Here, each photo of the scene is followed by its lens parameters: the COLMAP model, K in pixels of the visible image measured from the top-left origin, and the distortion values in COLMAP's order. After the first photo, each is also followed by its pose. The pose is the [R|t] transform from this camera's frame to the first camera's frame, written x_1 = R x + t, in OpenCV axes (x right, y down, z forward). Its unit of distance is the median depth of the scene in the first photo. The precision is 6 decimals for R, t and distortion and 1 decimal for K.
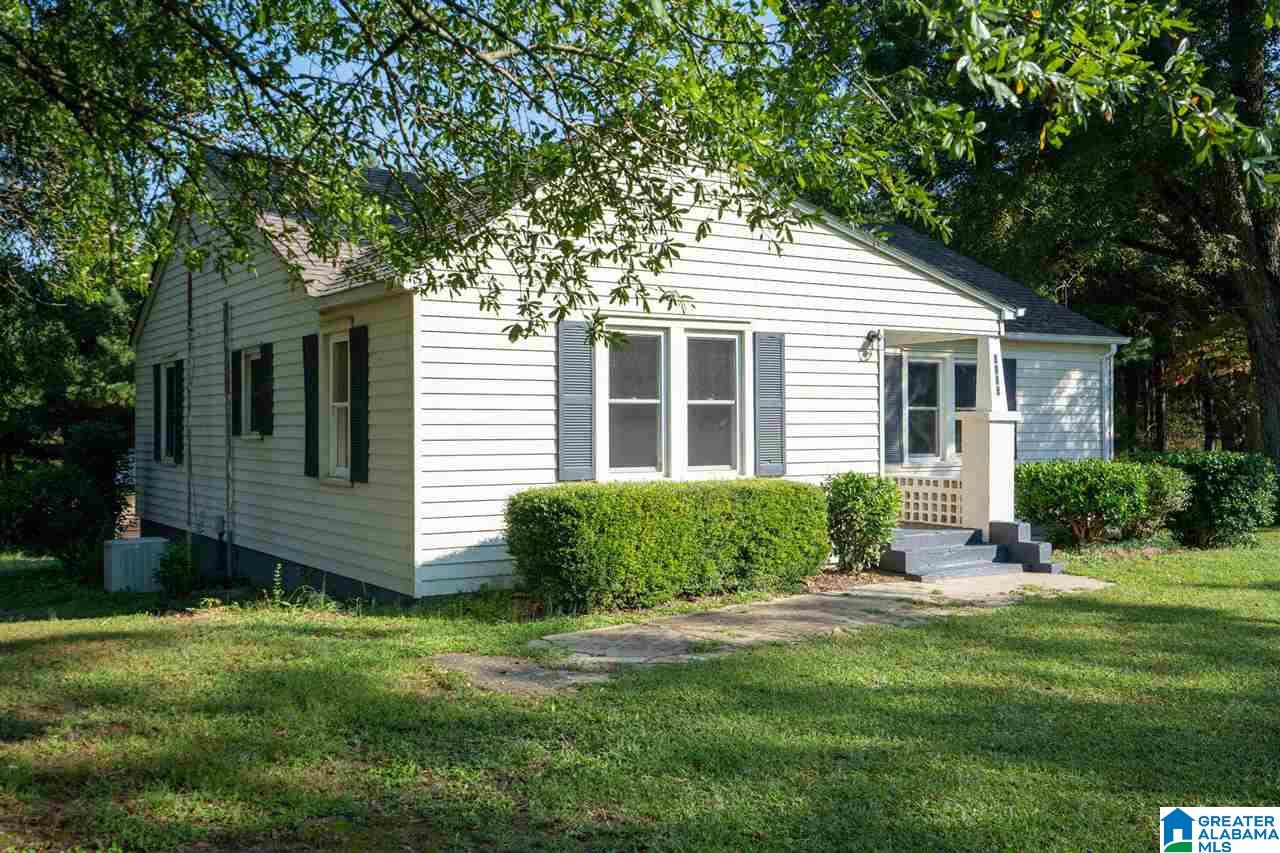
lens RADIAL K [[1227.0, 0, 636.2], [0, 1227.0, 426.7], [0, 0, 1]] dist [0.044424, 0.000000]
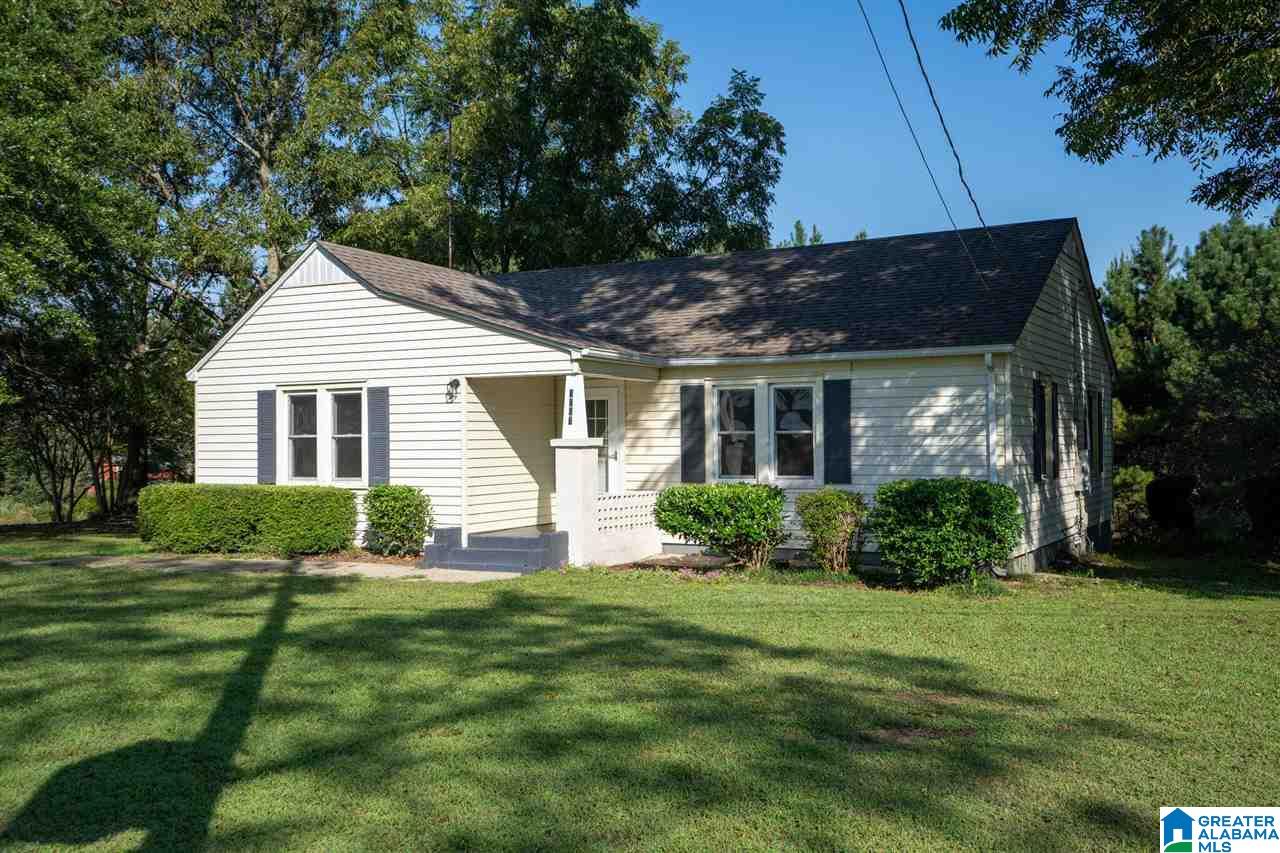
lens RADIAL K [[1227.0, 0, 642.8], [0, 1227.0, 428.5], [0, 0, 1]] dist [0.044424, 0.000000]
pose [[0.480478, -0.011556, -0.876931, 1.414970], [0.005260, 0.999933, -0.010294, -0.010146], [0.876991, 0.000333, 0.480506, 0.530007]]
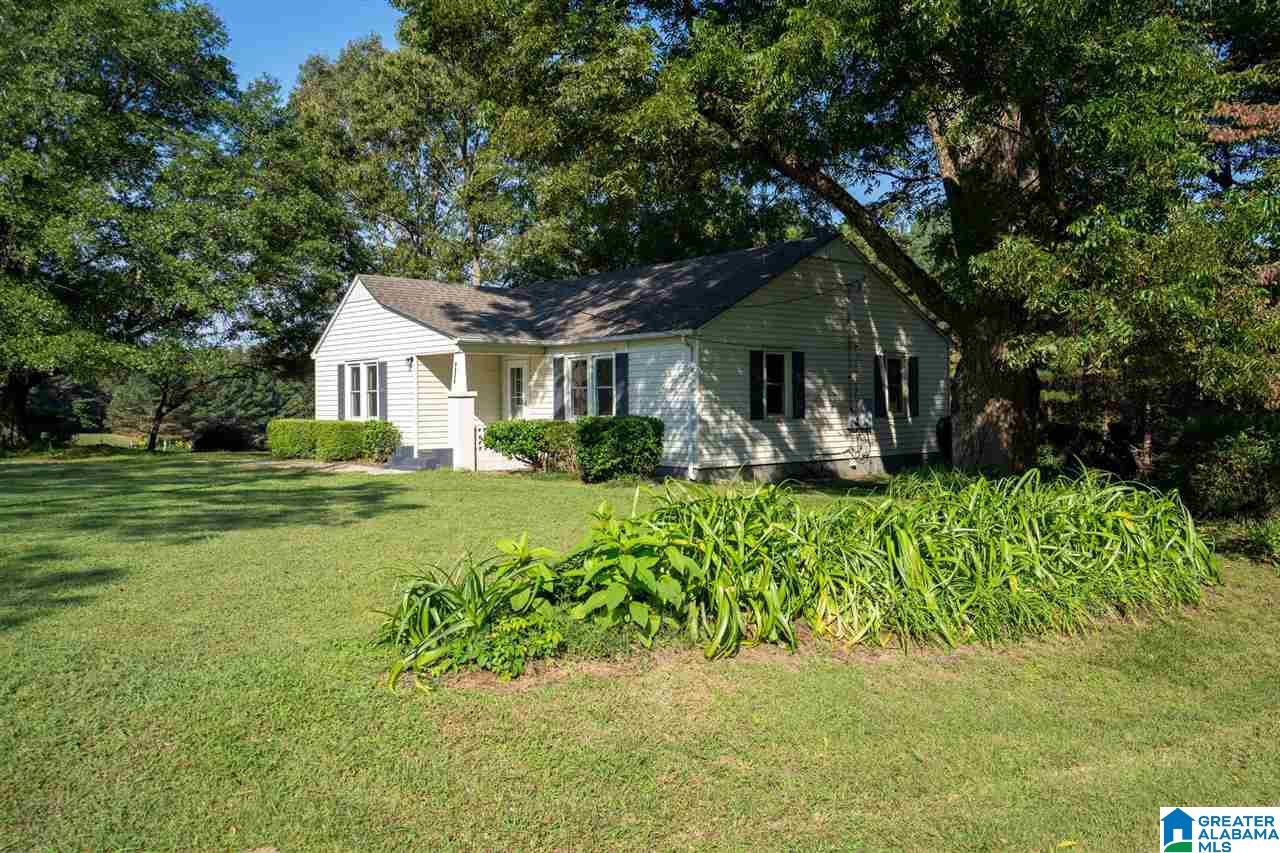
lens RADIAL K [[1064.3, 0, 638.9], [0, 1064.3, 421.6], [0, 0, 1]] dist [-0.054152, 0.001977]
pose [[0.163370, 0.016755, -0.986423, 2.076526], [0.006519, 0.999816, 0.018063, 0.006089], [0.986543, -0.009381, 0.163231, 1.065501]]
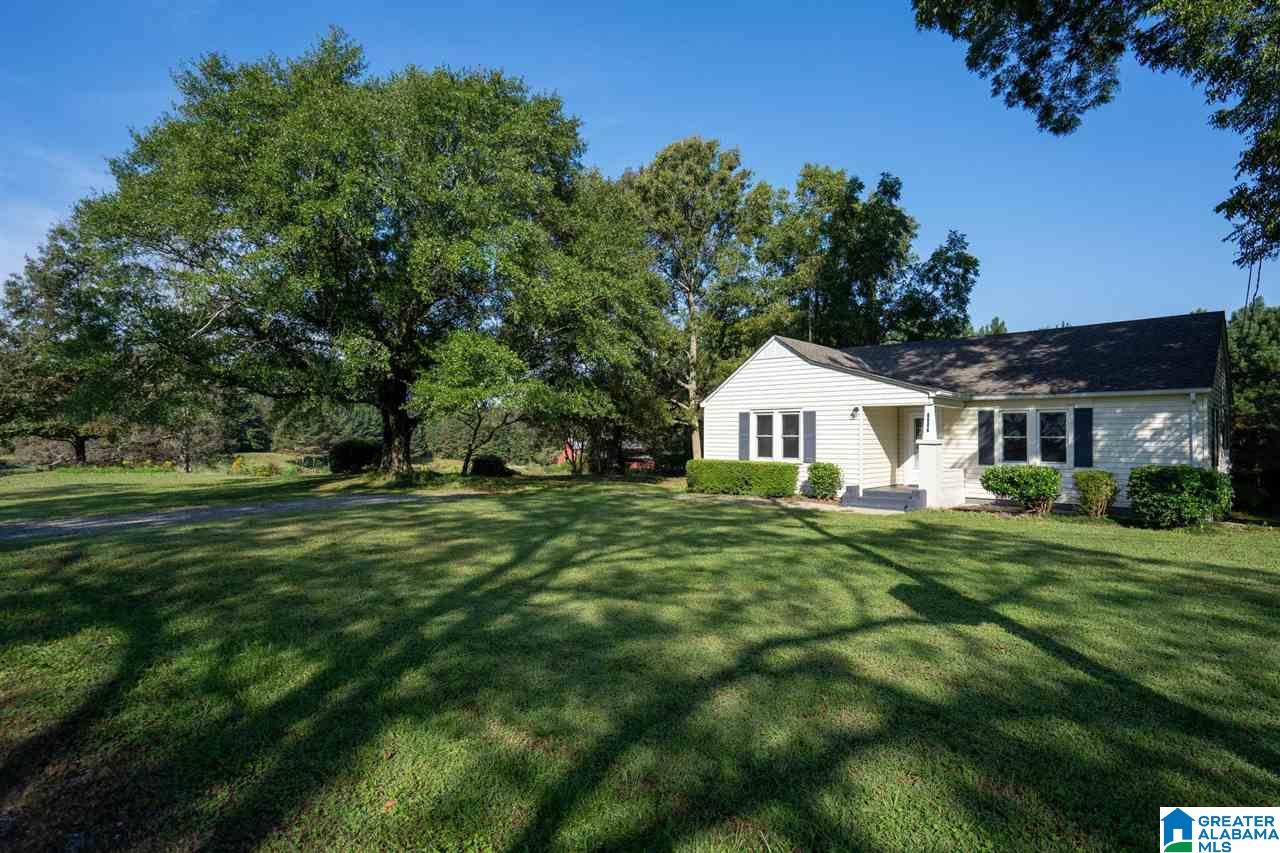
lens RADIAL K [[675.3, 0, 656.3], [0, 675.3, 425.2], [0, 0, 1]] dist [-0.004367, 0.004938]
pose [[0.251918, -0.013543, -0.967654, 1.390665], [-0.007033, 0.999850, -0.015824, -0.016535], [0.967723, 0.010792, 0.251785, 0.253472]]
